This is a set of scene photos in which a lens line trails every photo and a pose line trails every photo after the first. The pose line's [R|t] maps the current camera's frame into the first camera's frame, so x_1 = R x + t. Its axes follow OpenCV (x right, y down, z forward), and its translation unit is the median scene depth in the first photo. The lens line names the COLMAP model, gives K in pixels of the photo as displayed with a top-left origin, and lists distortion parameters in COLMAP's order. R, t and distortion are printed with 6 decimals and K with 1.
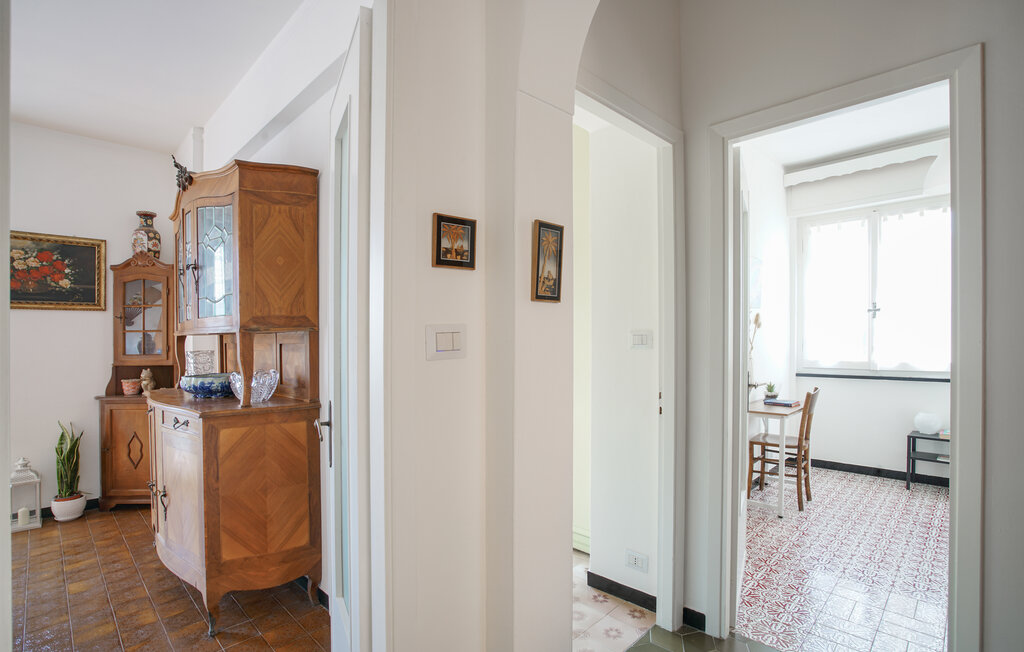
lens RADIAL K [[481.8, 0, 518.4], [0, 481.8, 331.2], [0, 0, 1]] dist [-0.021850, 0.001440]
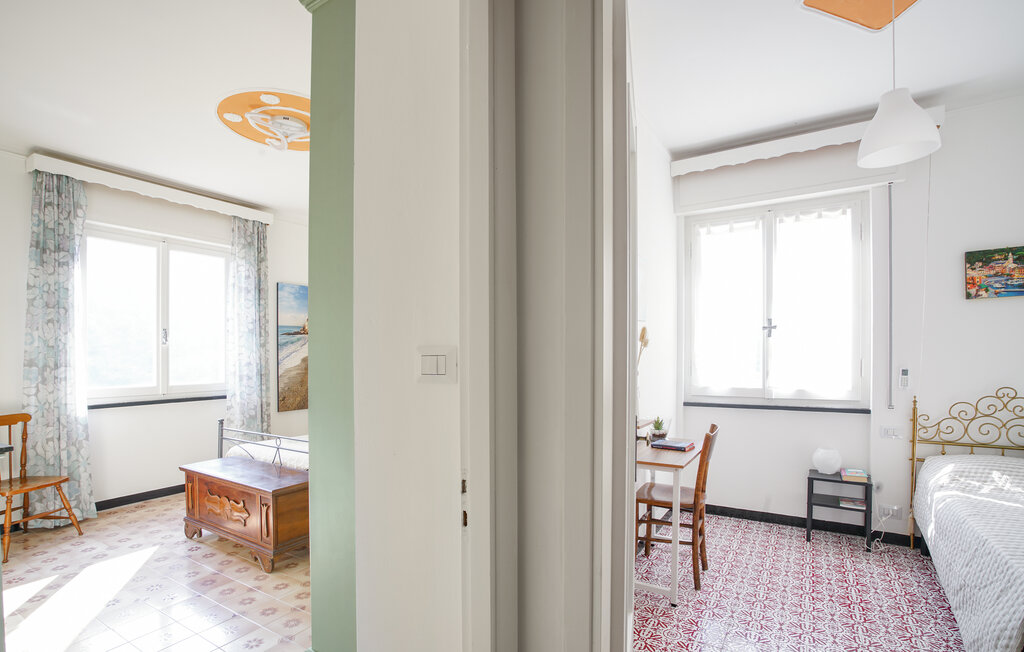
lens RADIAL K [[481.8, 0, 518.4], [0, 481.8, 331.2], [0, 0, 1]] dist [-0.021850, 0.001440]
pose [[0.974711, 0.017363, 0.222795, 0.128350], [-0.008175, 0.999080, -0.042097, 0.001763], [-0.223321, 0.039211, 0.973956, 0.283434]]
